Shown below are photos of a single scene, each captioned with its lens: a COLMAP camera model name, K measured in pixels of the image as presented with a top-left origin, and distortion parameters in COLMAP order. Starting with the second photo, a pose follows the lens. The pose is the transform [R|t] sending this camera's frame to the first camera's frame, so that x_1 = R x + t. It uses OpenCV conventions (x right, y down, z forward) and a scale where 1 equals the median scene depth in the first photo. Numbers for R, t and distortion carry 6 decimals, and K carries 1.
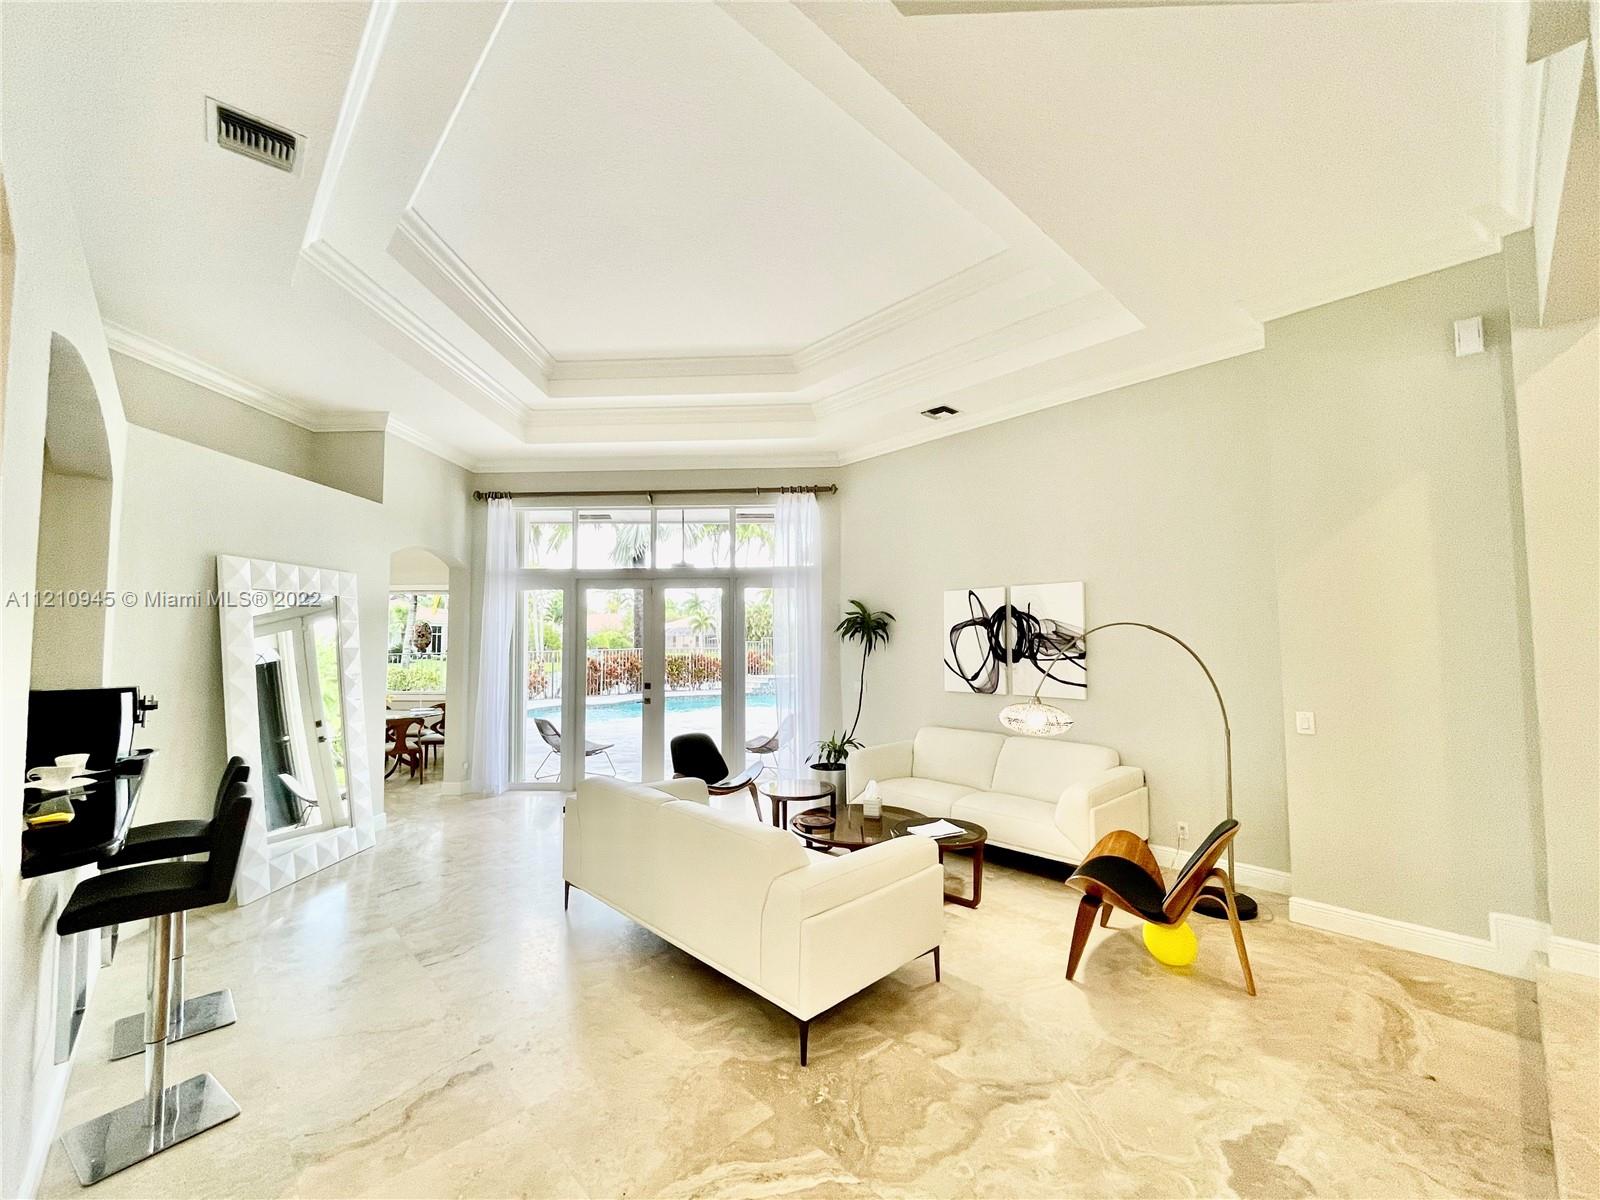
lens RADIAL K [[650.7, 0, 797.2], [0, 650.7, 612.0], [0, 0, 1]] dist [-0.001254, 0.000432]
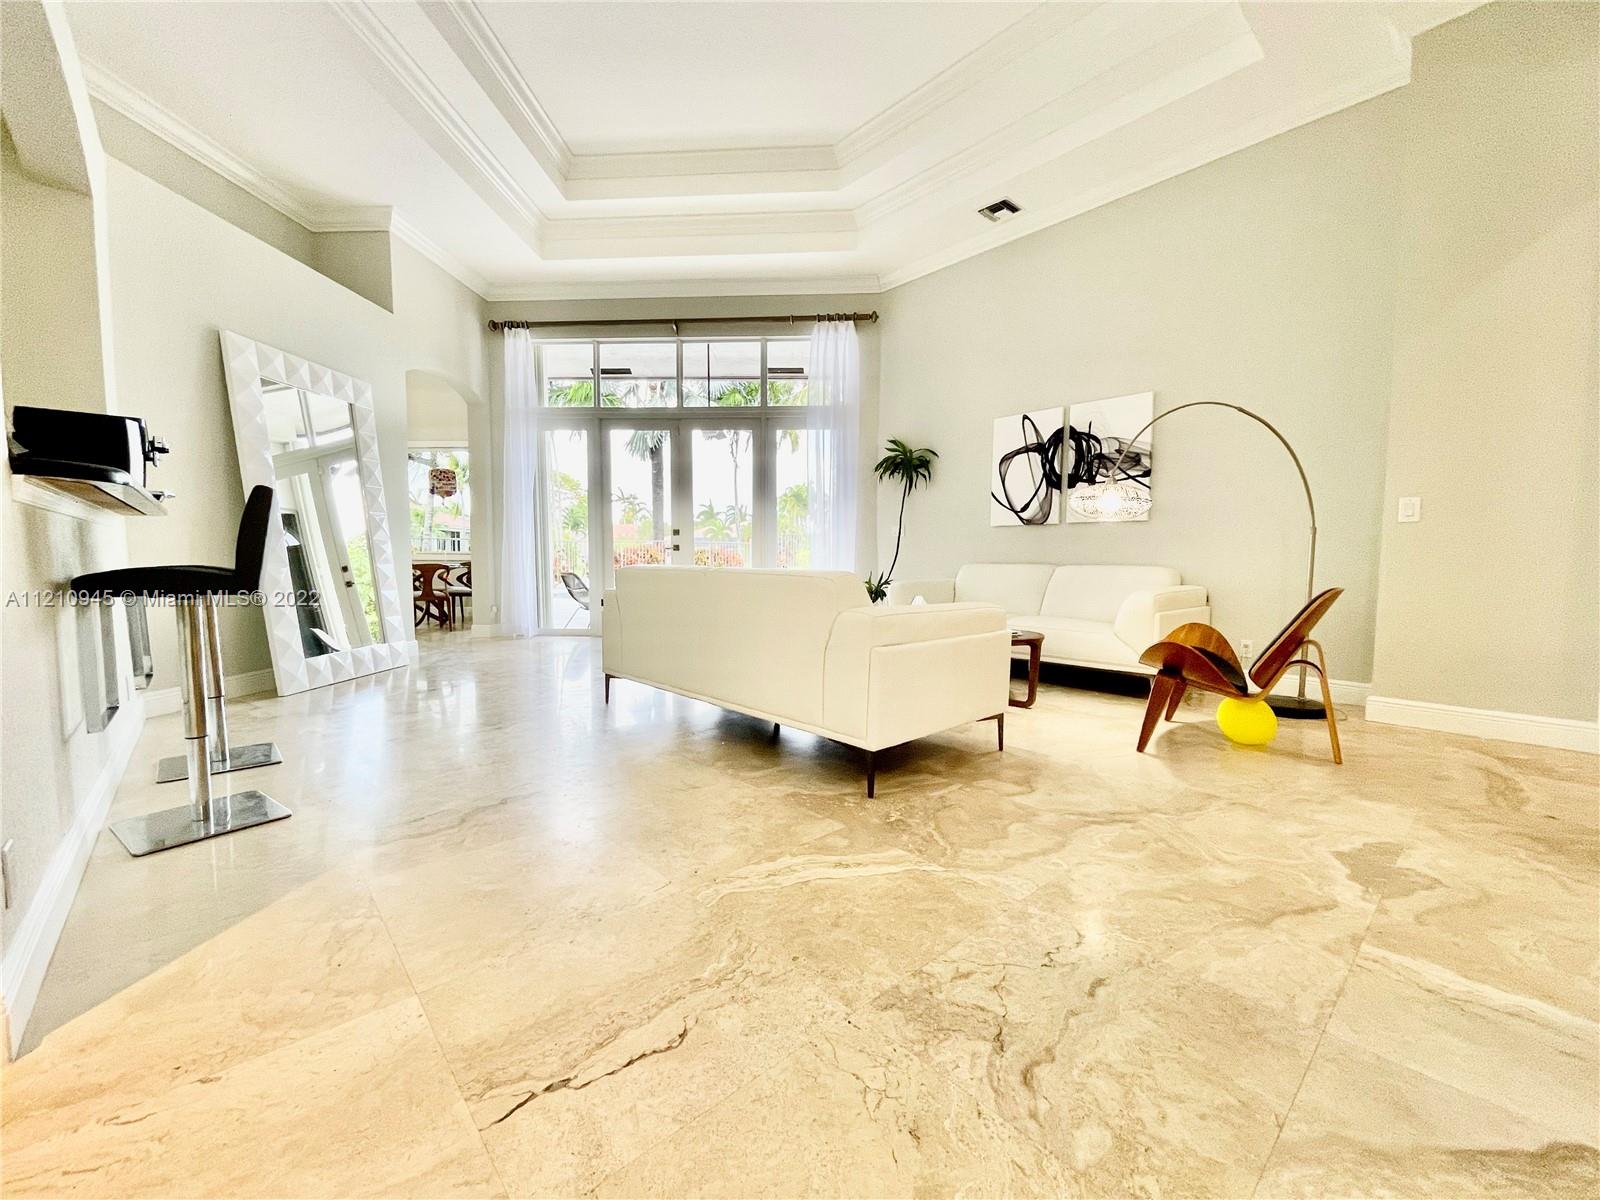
lens RADIAL K [[650.7, 0, 798.1], [0, 650.7, 608.7], [0, 0, 1]] dist [-0.001254, 0.000432]
pose [[0.999700, 0.011319, -0.021724, -0.034981], [-0.008534, 0.992213, 0.124259, 0.136332], [0.022961, -0.124036, 0.992012, 0.039889]]
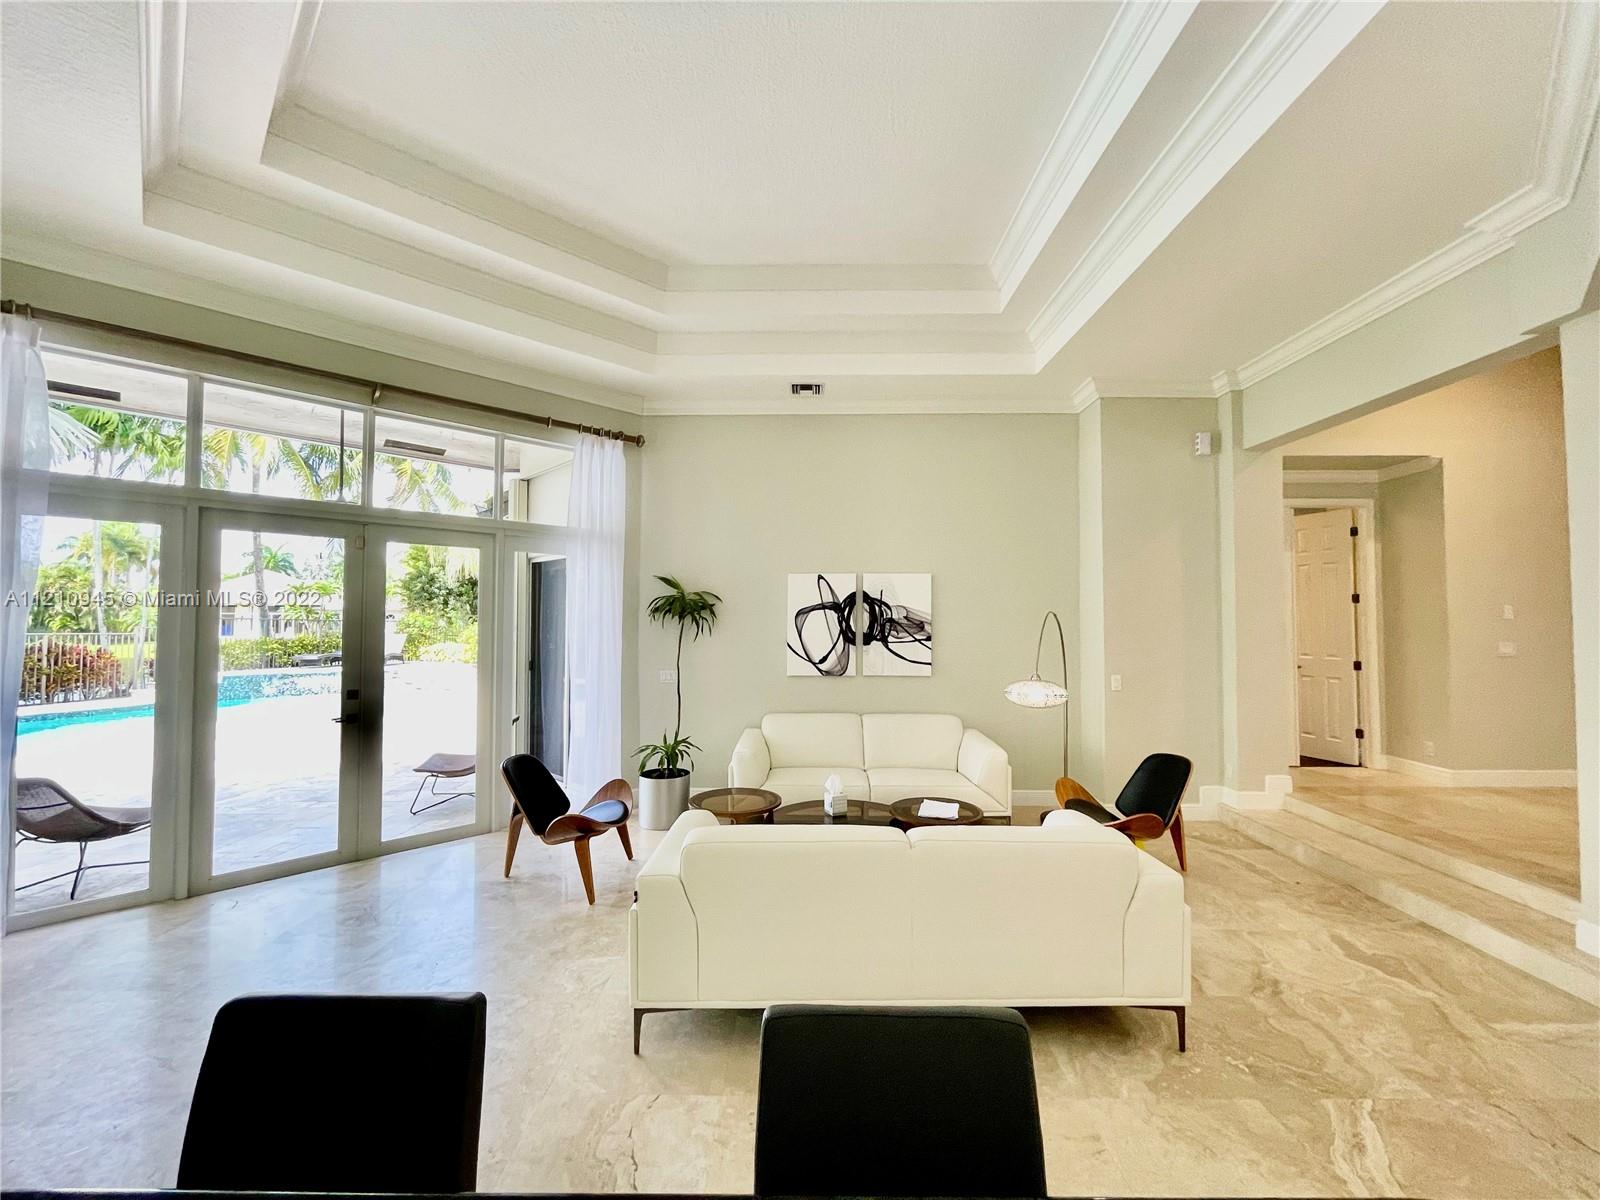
lens RADIAL K [[650.7, 0, 811.6], [0, 650.7, 610.5], [0, 0, 1]] dist [-0.001254, 0.000432]
pose [[0.687624, 0.020065, 0.725789, -0.497111], [-0.036849, 0.999294, 0.007285, 0.016396], [-0.725131, -0.031754, 0.687879, 0.333406]]
